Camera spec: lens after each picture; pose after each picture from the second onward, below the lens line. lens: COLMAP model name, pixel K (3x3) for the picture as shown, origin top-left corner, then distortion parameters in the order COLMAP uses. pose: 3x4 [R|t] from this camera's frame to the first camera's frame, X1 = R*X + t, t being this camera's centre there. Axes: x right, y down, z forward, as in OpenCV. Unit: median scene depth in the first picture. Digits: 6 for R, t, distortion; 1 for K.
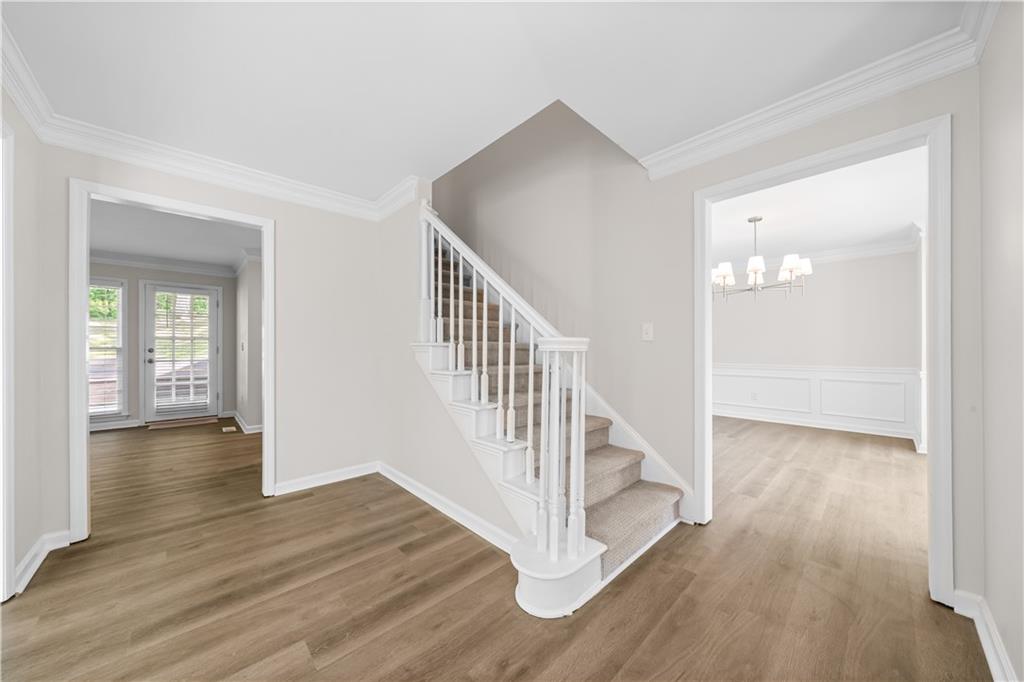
lens RADIAL K [[351.6, 0, 512.6], [0, 351.6, 347.6], [0, 0, 1]] dist [-0.003417, -0.000045]
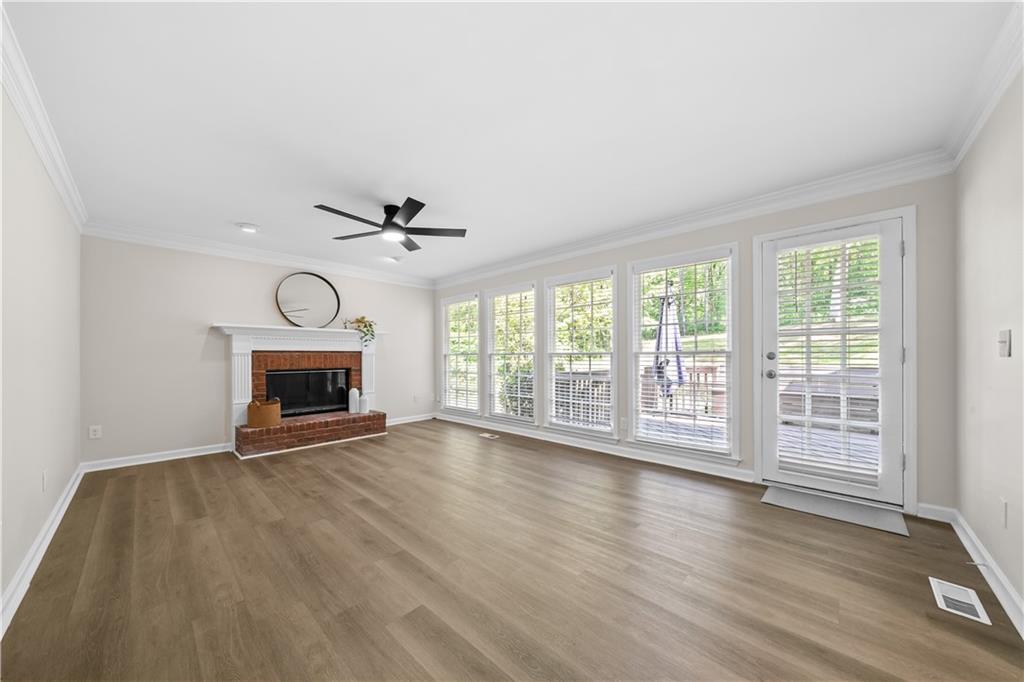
lens RADIAL K [[351.6, 0, 513.0], [0, 351.6, 357.1], [0, 0, 1]] dist [-0.003417, -0.000045]
pose [[0.066831, 0.006120, -0.997746, -0.484076], [0.009062, 0.999936, 0.006740, 0.001553], [0.997723, -0.009492, 0.066772, 0.536443]]
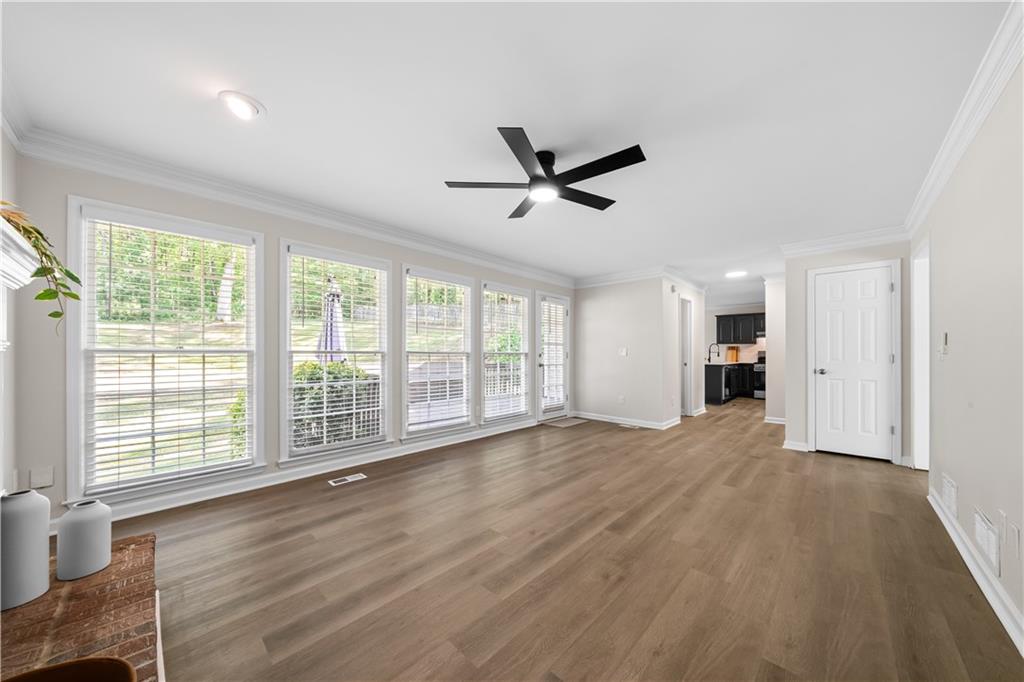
lens RADIAL K [[351.6, 0, 518.1], [0, 351.6, 349.4], [0, 0, 1]] dist [-0.003417, -0.000045]
pose [[0.996956, 0.003785, 0.077869, -1.180295], [-0.003036, 0.999948, -0.009737, 0.000697], [-0.077902, 0.009471, 0.996916, -0.084720]]
